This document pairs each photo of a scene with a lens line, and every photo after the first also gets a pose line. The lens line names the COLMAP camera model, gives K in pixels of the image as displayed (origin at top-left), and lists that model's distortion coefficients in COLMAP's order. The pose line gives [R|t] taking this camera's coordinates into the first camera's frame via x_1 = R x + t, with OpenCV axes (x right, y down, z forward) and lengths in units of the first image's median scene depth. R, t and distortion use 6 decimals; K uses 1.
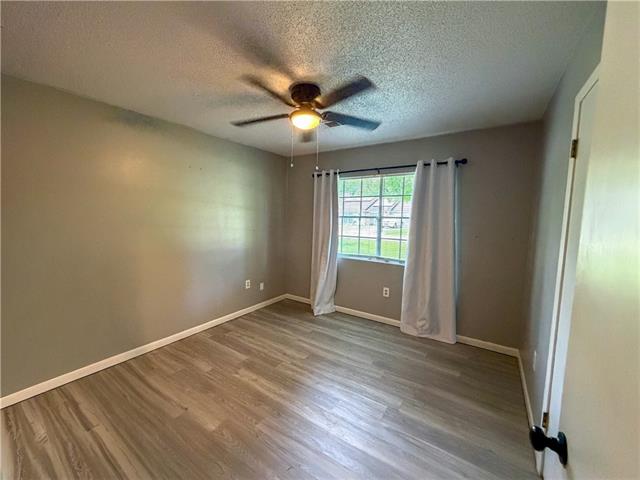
lens RADIAL K [[256.4, 0, 319.0], [0, 256.4, 242.1], [0, 0, 1]] dist [-0.002923, 0.000009]
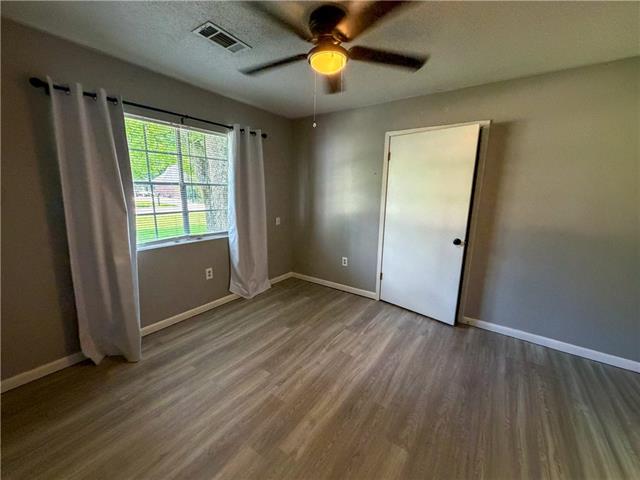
lens RADIAL K [[256.4, 0, 320.3], [0, 256.4, 239.6], [0, 0, 1]] dist [-0.002923, 0.000009]
pose [[0.017239, -0.212752, 0.976954, -0.630960], [0.083922, 0.973959, 0.210619, -0.073900], [-0.996323, 0.078357, 0.034644, 0.694438]]
